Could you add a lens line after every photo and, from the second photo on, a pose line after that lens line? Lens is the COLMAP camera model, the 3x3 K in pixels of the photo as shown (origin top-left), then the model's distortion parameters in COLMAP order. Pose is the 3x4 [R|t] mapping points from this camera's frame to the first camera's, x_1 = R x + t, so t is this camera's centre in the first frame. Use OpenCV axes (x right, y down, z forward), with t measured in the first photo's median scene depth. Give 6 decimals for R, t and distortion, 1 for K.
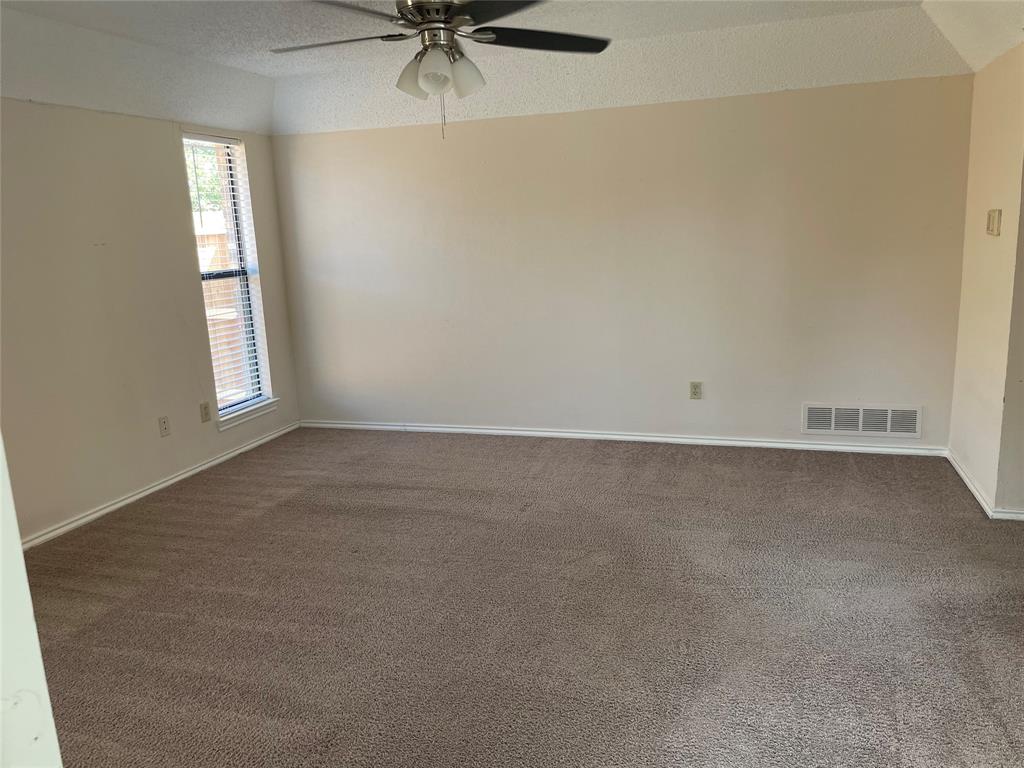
lens RADIAL K [[765.0, 0, 506.2], [0, 765.0, 386.3], [0, 0, 1]] dist [0.043951, -0.082916]
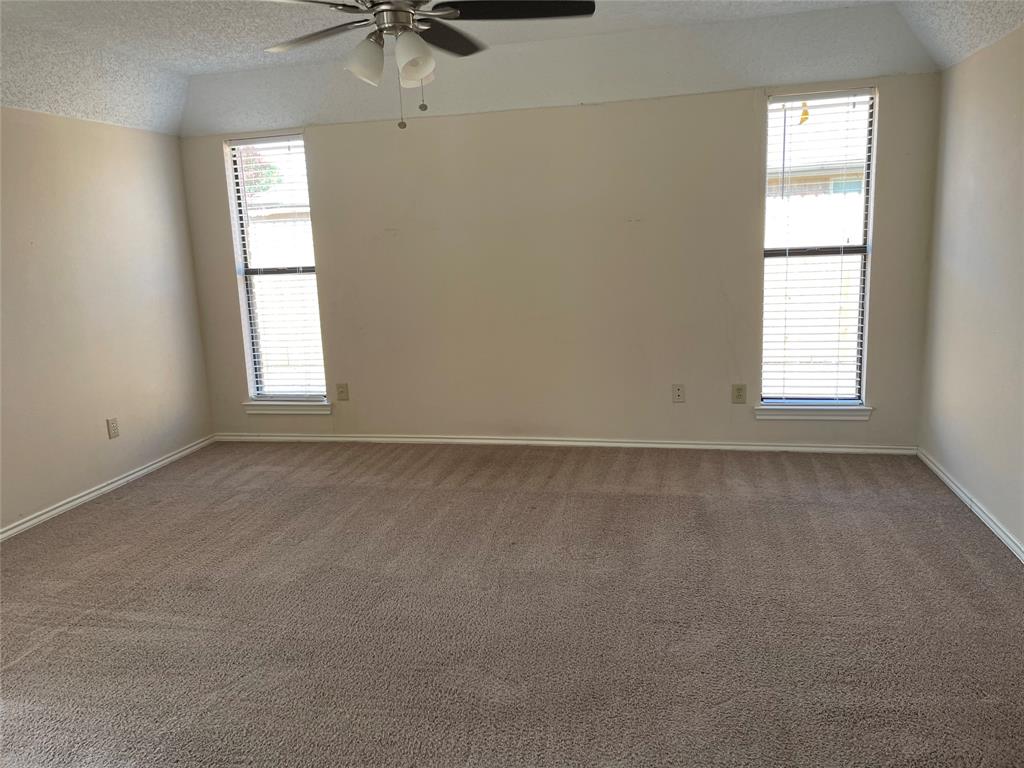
lens RADIAL K [[765.0, 0, 502.9], [0, 765.0, 381.1], [0, 0, 1]] dist [0.043951, -0.082916]
pose [[0.077705, 0.233266, -0.969303, 0.536600], [-0.157409, 0.962919, 0.219111, -0.152478], [0.984472, 0.135551, 0.111542, 0.625929]]
